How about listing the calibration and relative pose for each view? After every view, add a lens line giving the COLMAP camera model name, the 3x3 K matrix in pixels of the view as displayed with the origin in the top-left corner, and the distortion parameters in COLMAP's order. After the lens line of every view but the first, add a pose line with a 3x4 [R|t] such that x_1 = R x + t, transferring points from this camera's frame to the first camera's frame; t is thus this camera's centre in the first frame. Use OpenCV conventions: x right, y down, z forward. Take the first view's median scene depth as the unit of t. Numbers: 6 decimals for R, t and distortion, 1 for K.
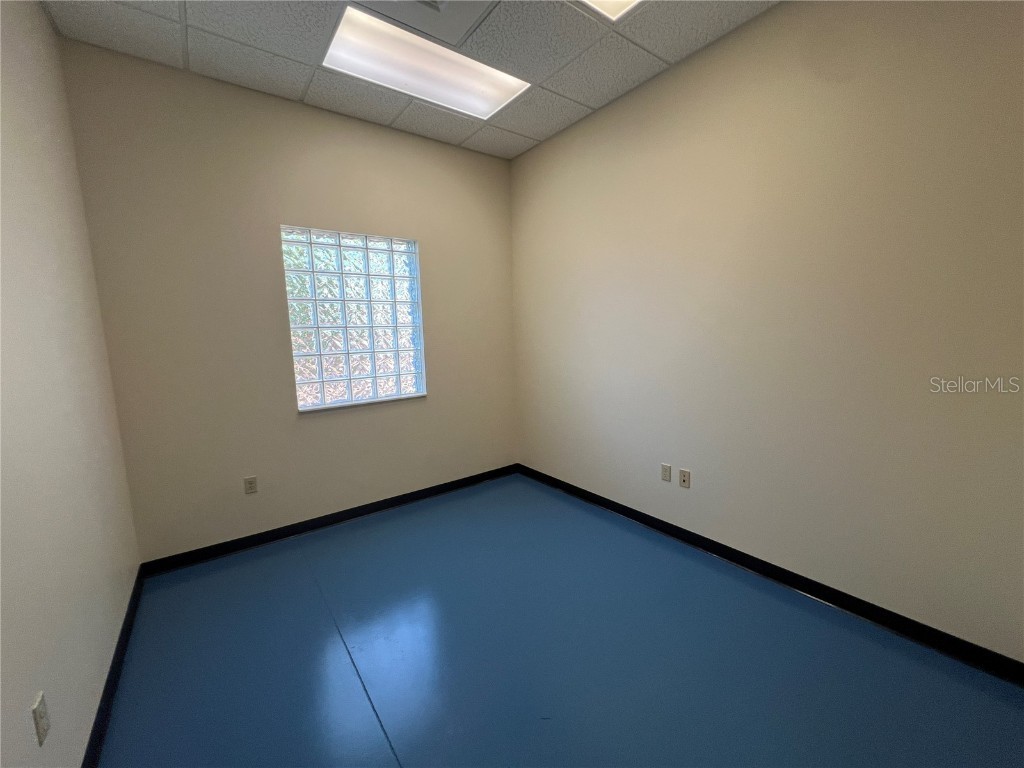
lens RADIAL K [[409.5, 0, 507.3], [0, 409.5, 380.8], [0, 0, 1]] dist [-0.002646, 0.001451]
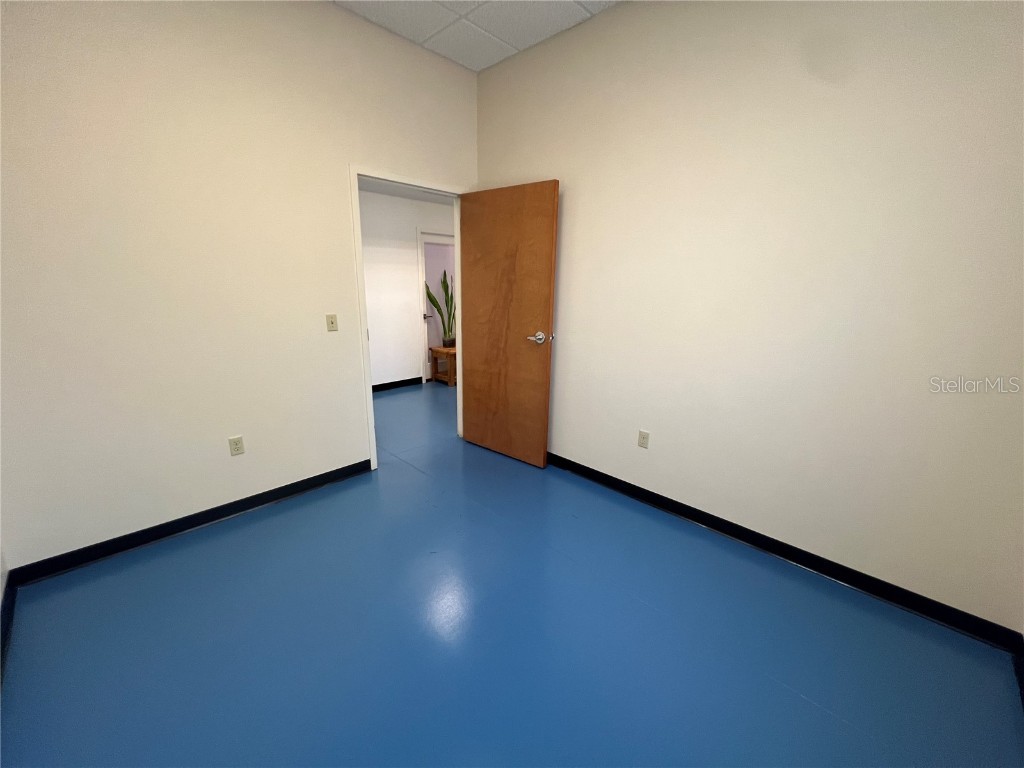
lens RADIAL K [[409.5, 0, 503.8], [0, 409.5, 376.7], [0, 0, 1]] dist [-0.002646, 0.001451]
pose [[0.985302, 0.005888, 0.170722, -0.120487], [-0.025008, 0.993610, 0.110062, -0.021570], [-0.168983, -0.112714, 0.979153, 0.150705]]
